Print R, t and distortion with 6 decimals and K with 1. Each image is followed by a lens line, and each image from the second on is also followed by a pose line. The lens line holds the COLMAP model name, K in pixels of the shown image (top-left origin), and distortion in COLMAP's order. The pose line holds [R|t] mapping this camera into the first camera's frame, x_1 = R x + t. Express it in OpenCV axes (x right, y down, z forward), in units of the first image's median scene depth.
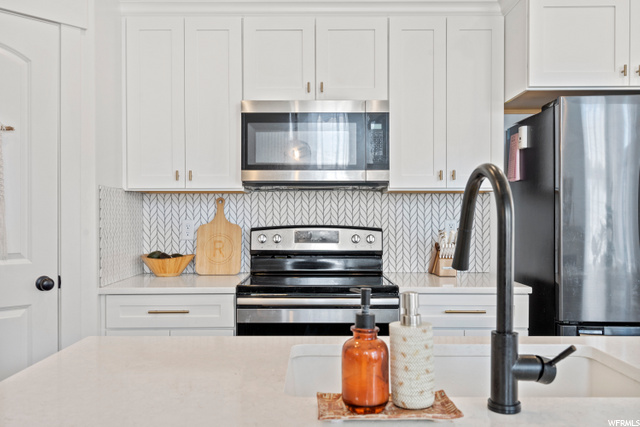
lens RADIAL K [[541.9, 0, 320.0], [0, 541.9, 213.5], [0, 0, 1]] dist [0.002644, 0.001666]
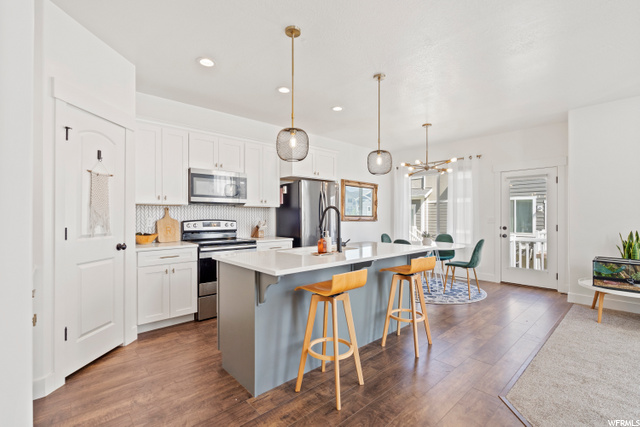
lens RADIAL K [[289.5, 0, 316.9], [0, 289.5, 215.6], [0, 0, 1]] dist [-0.000616, 0.000510]
pose [[0.740020, 0.000531, 0.672585, -0.578945], [-0.003266, 0.999991, 0.002803, -0.002085], [-0.672577, -0.004270, 0.740014, -0.317042]]
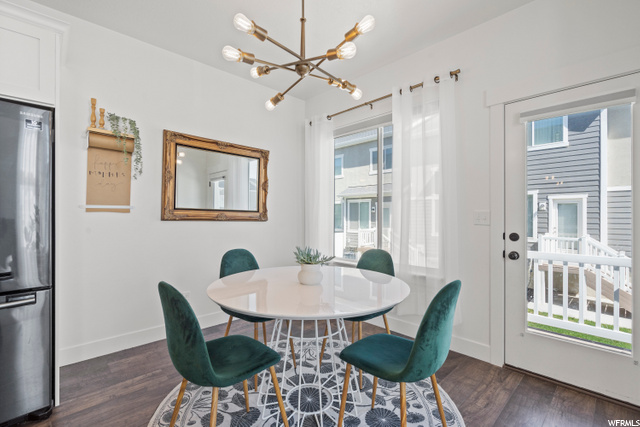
lens RADIAL K [[289.5, 0, 316.9], [0, 289.5, 215.6], [0, 0, 1]] dist [-0.000616, 0.000510]
pose [[0.721499, 0.004902, 0.692398, 0.638913], [-0.005533, 0.999984, -0.001314, 0.025406], [-0.692393, -0.002882, 0.721515, 0.051513]]
